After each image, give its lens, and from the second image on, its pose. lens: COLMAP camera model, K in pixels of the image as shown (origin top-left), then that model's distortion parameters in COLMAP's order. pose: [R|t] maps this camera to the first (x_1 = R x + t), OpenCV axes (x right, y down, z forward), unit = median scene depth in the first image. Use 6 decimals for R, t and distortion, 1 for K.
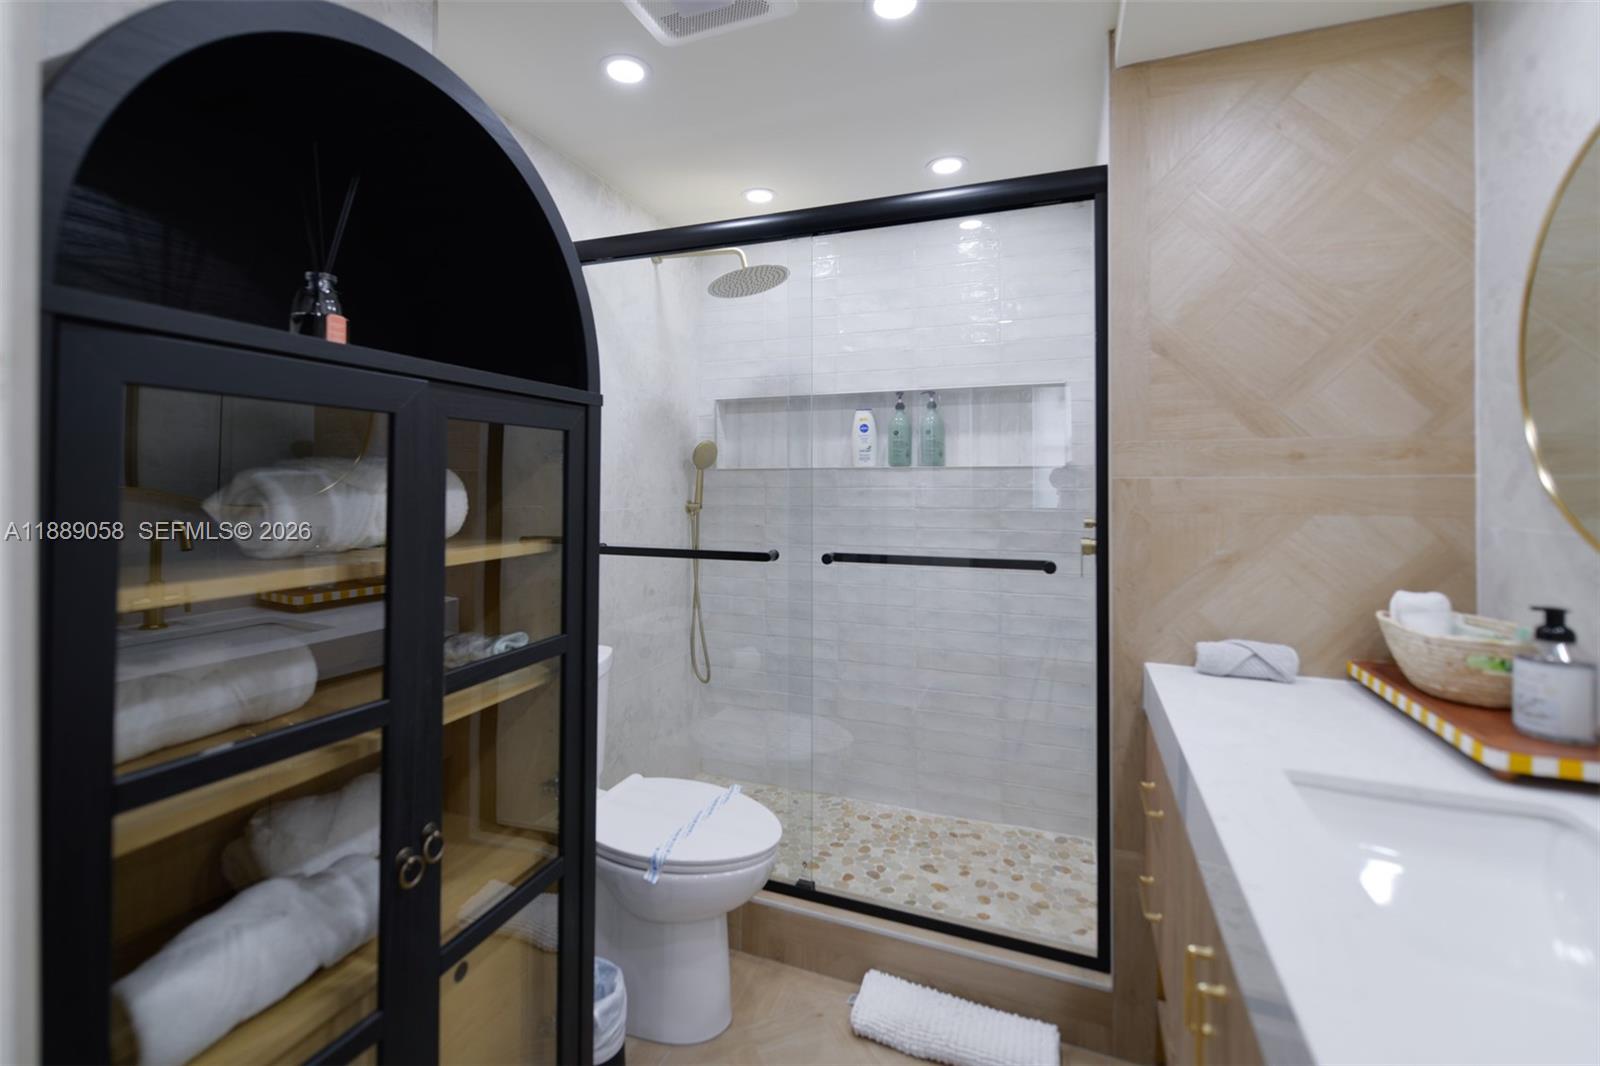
lens RADIAL K [[701.7, 0, 777.4], [0, 701.7, 478.9], [0, 0, 1]] dist [-0.000421, -0.000509]
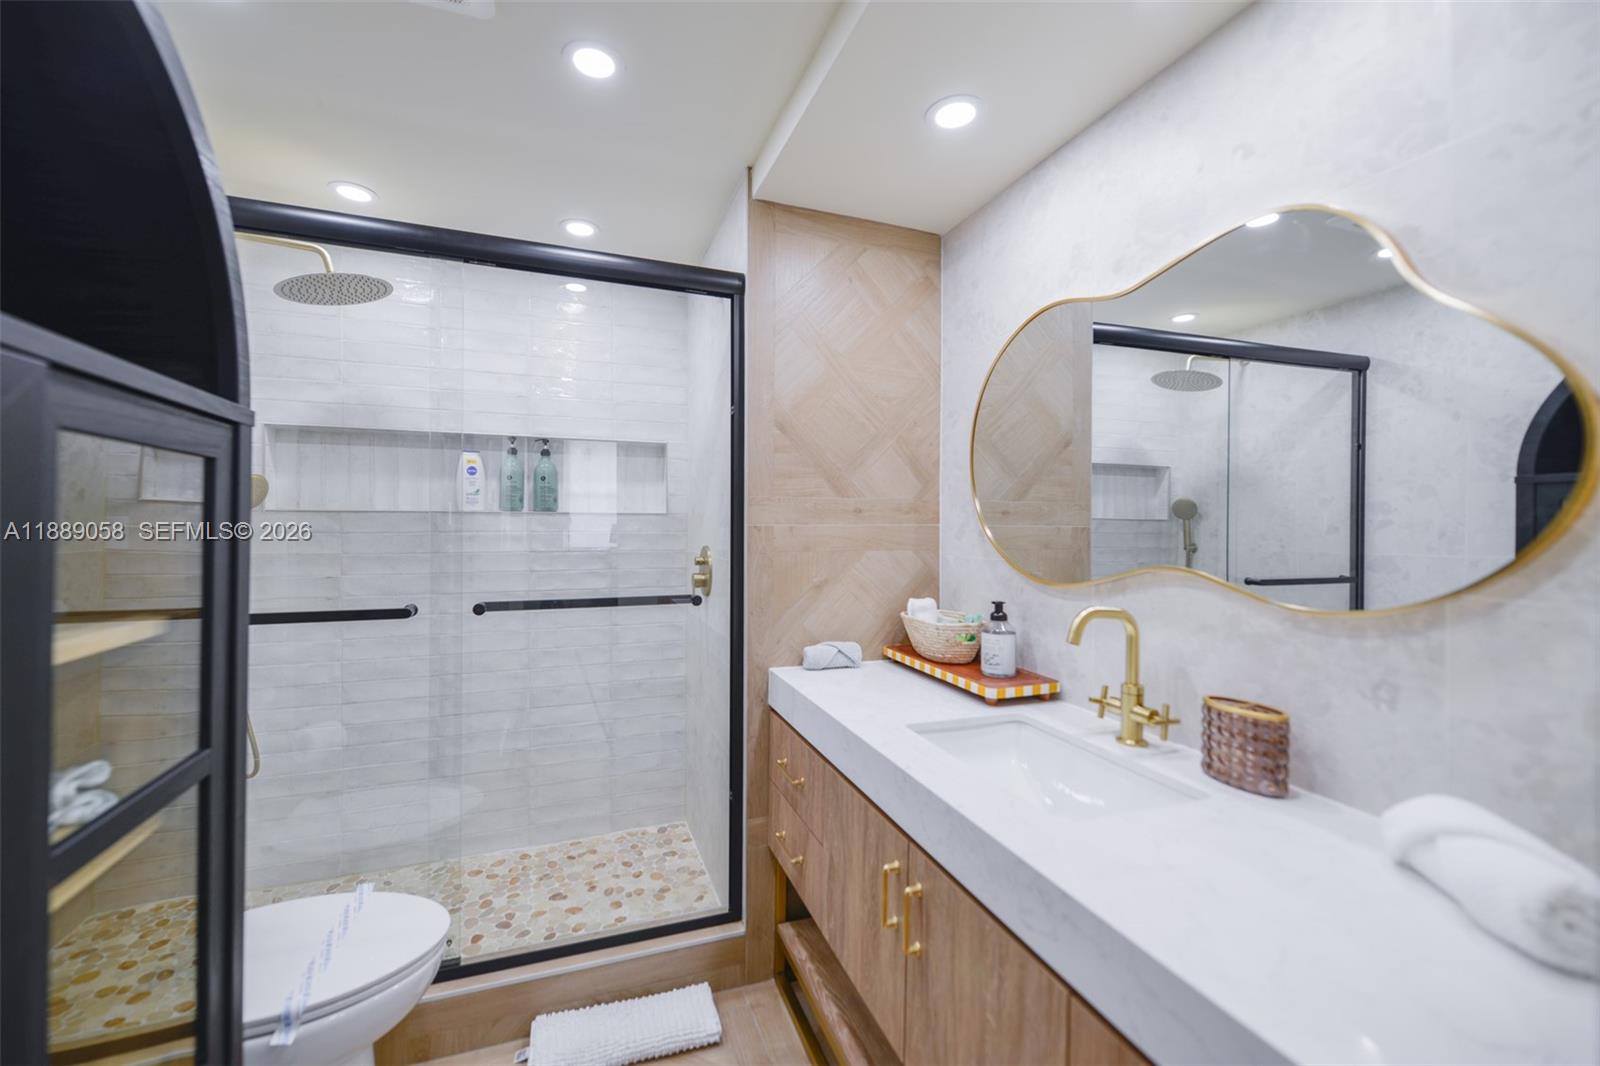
lens RADIAL K [[627.7, 0, 789.4], [0, 627.7, 526.1], [0, 0, 1]] dist [0.000943, -0.000645]
pose [[0.749203, 0.002083, 0.662337, -0.173845], [-0.007286, 0.999960, 0.005098, -0.004956], [-0.662300, -0.008645, 0.749189, 0.090740]]
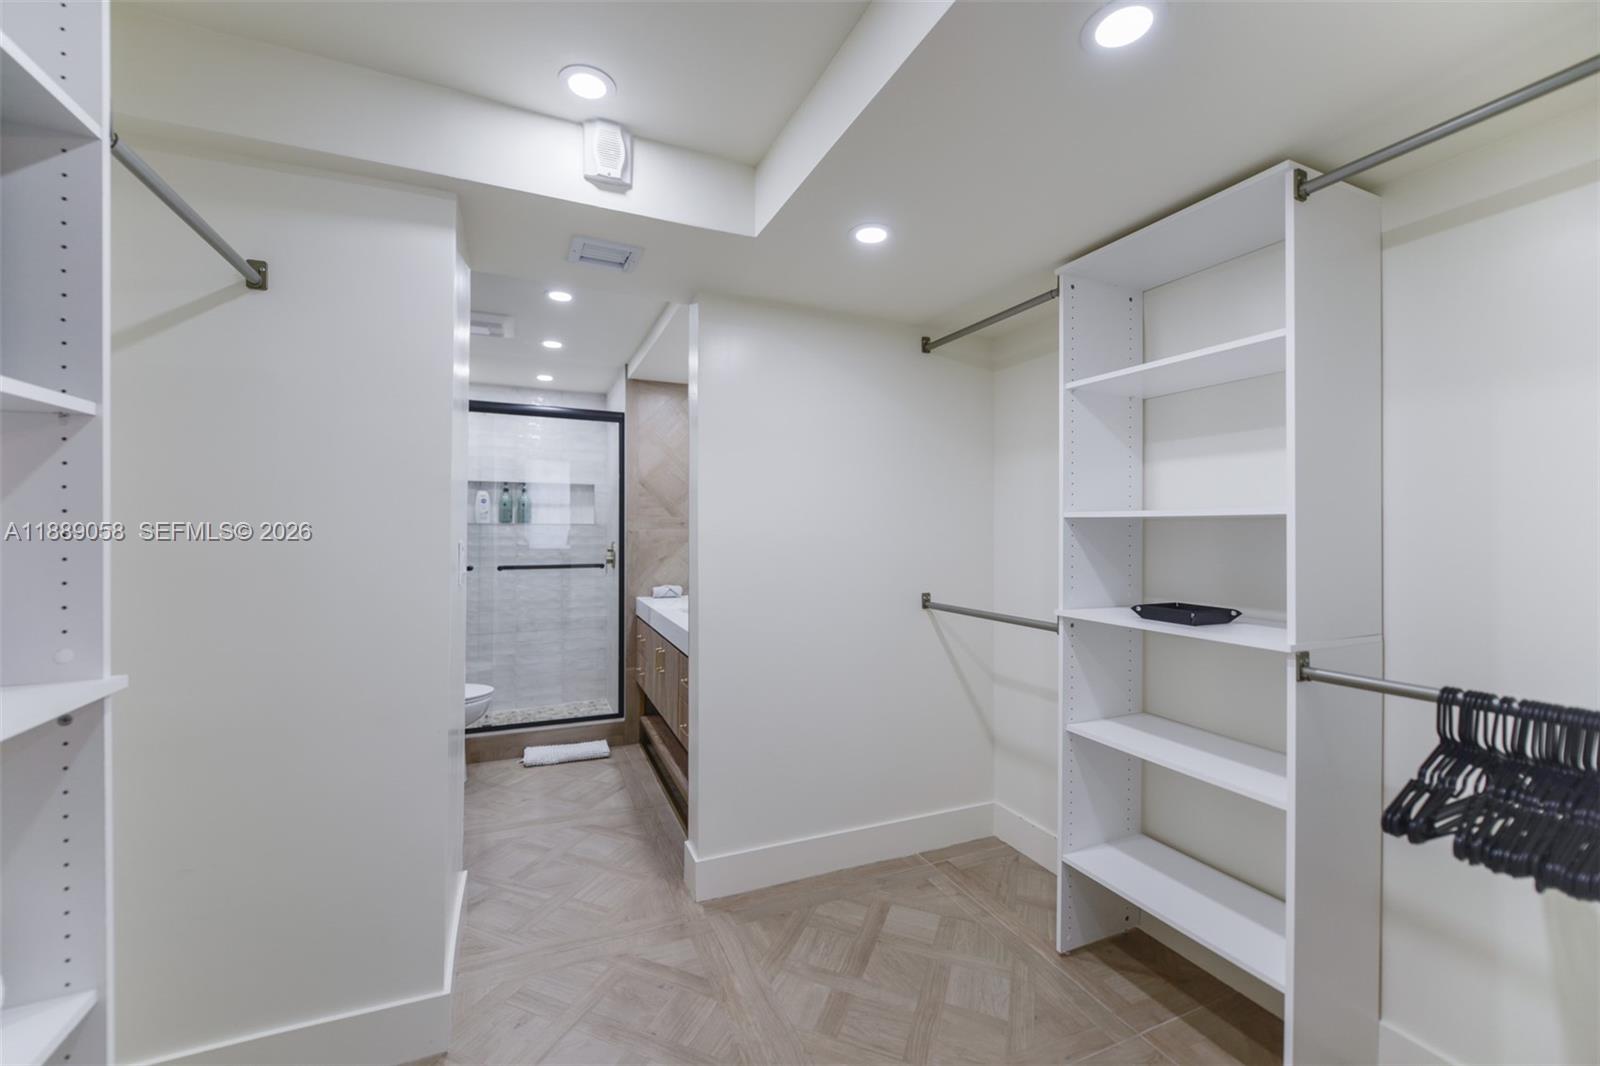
lens RADIAL K [[631.0, 0, 791.2], [0, 631.0, 526.5], [0, 0, 1]] dist [0.000124, -0.000329]
pose [[0.704822, 0.004596, 0.709370, -0.653787], [-0.003920, 0.999989, -0.002585, -0.010035], [-0.709374, -0.000959, 0.704832, -0.953152]]
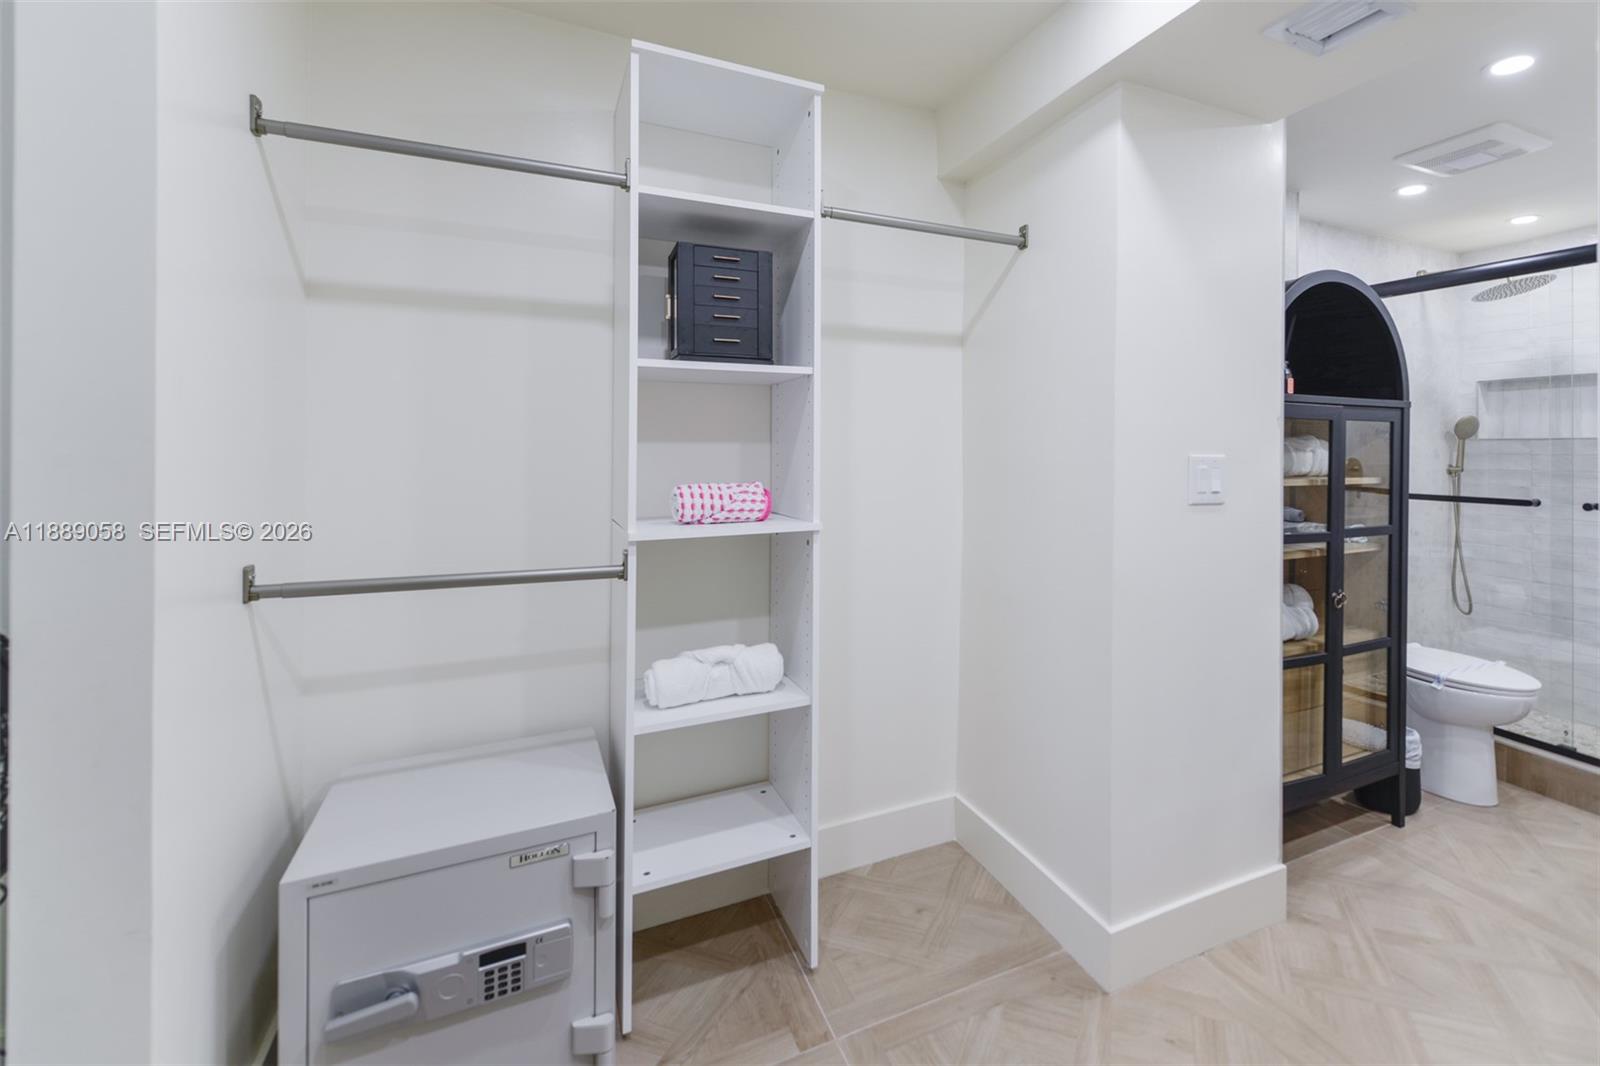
lens RADIAL K [[734.7, 0, 918.2], [0, 734.7, 441.7], [0, 0, 1]] dist [0.002768, -0.000430]
pose [[0.750475, -0.000480, -0.660899, 0.040419], [-0.004090, 0.999977, -0.005371, 0.002033], [0.660887, 0.006734, 0.750455, -0.894088]]
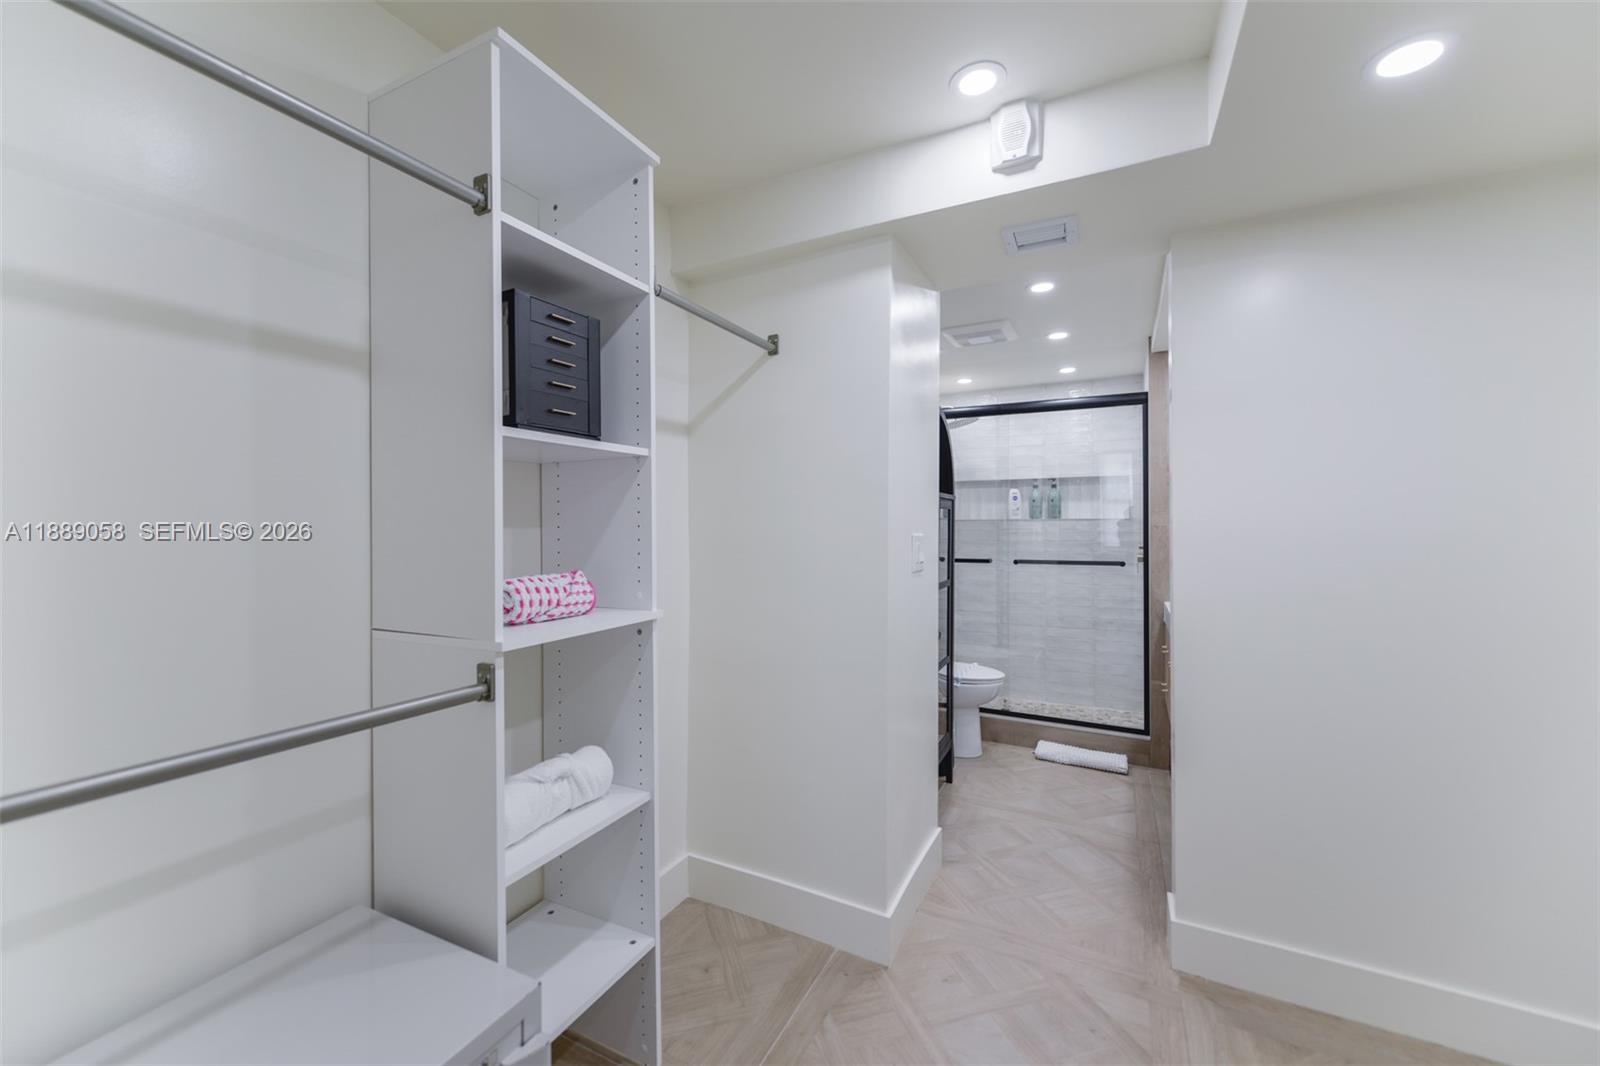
lens RADIAL K [[631.0, 0, 791.2], [0, 631.0, 526.5], [0, 0, 1]] dist [0.000124, -0.000329]
pose [[0.995179, -0.002535, -0.098040, -0.434082], [0.002756, 0.999994, 0.002121, -0.003498], [0.098034, -0.002381, 0.995180, -1.032646]]
